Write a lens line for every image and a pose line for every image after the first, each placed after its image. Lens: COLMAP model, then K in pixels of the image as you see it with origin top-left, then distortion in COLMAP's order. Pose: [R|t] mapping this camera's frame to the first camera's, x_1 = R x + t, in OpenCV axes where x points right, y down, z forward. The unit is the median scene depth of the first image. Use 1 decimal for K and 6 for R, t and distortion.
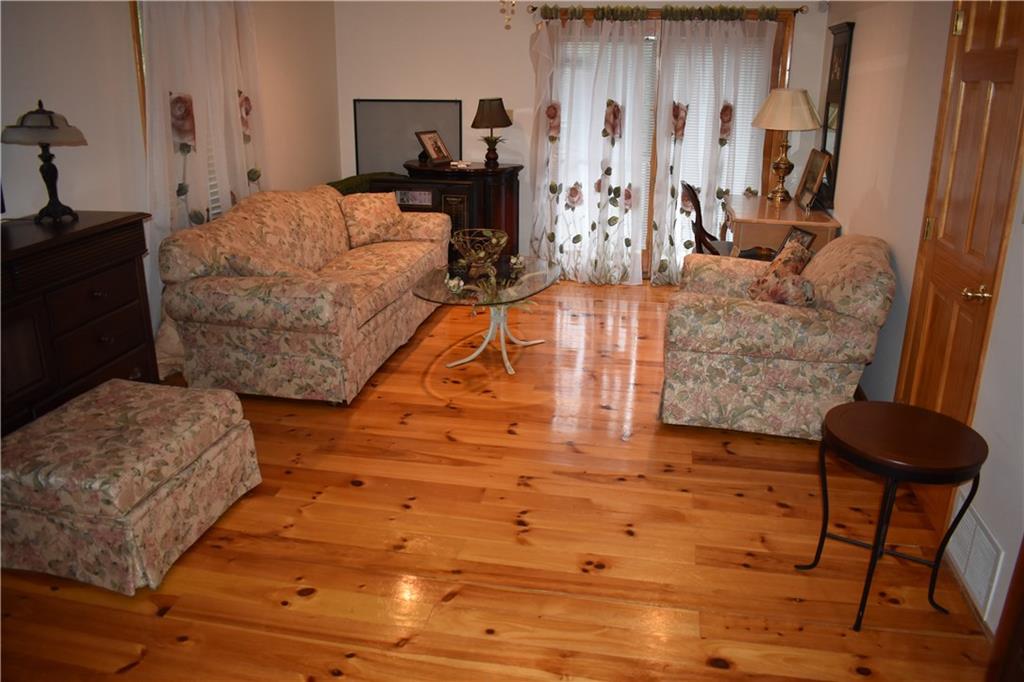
lens RADIAL K [[798.4, 0, 512.0], [0, 798.4, 341.0], [0, 0, 1]] dist [-0.094832, 0.008197]
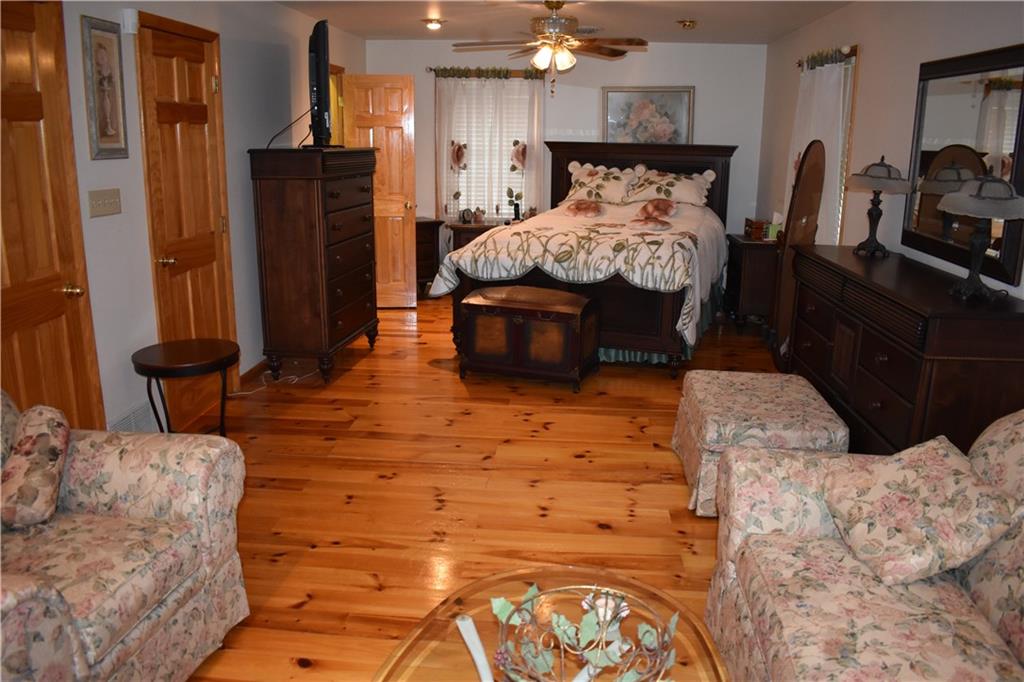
lens RADIAL K [[798.4, 0, 512.0], [0, 798.4, 341.0], [0, 0, 1]] dist [-0.094832, 0.008197]
pose [[-0.993778, 0.004162, -0.111305, 0.040956], [-0.056449, 0.842644, 0.535503, -0.516375], [0.096019, 0.538454, -0.837166, 1.597222]]
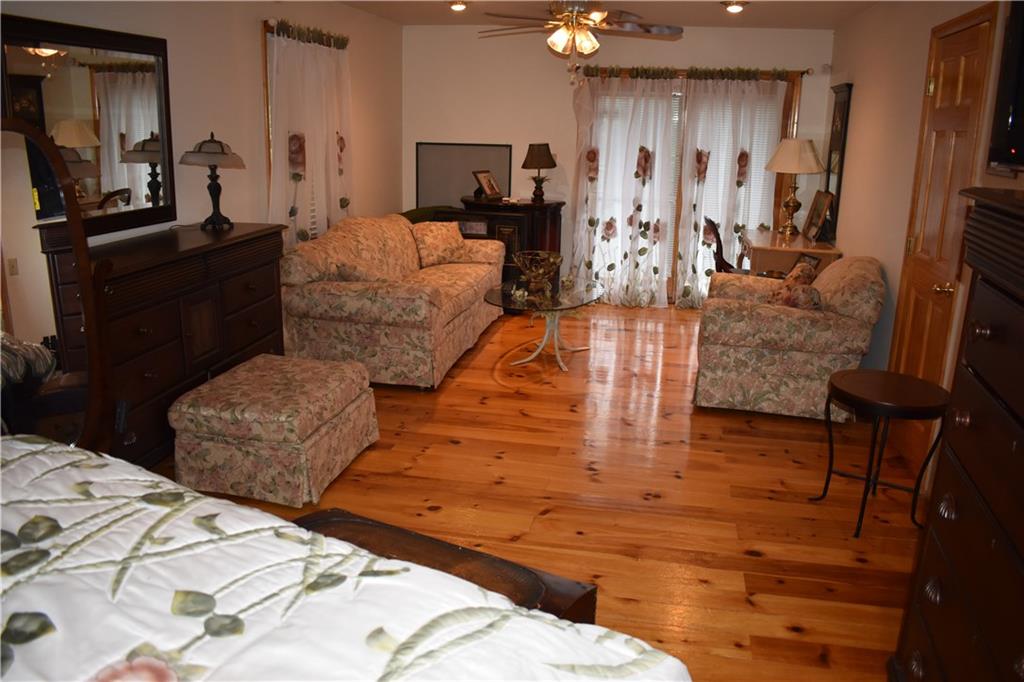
lens RADIAL K [[798.4, 0, 512.0], [0, 798.4, 341.0], [0, 0, 1]] dist [-0.094832, 0.008197]
pose [[0.999867, 0.015547, -0.004840, -0.084777], [-0.015811, 0.998062, -0.060186, 0.078087], [0.003895, 0.060254, 0.998175, -0.211110]]
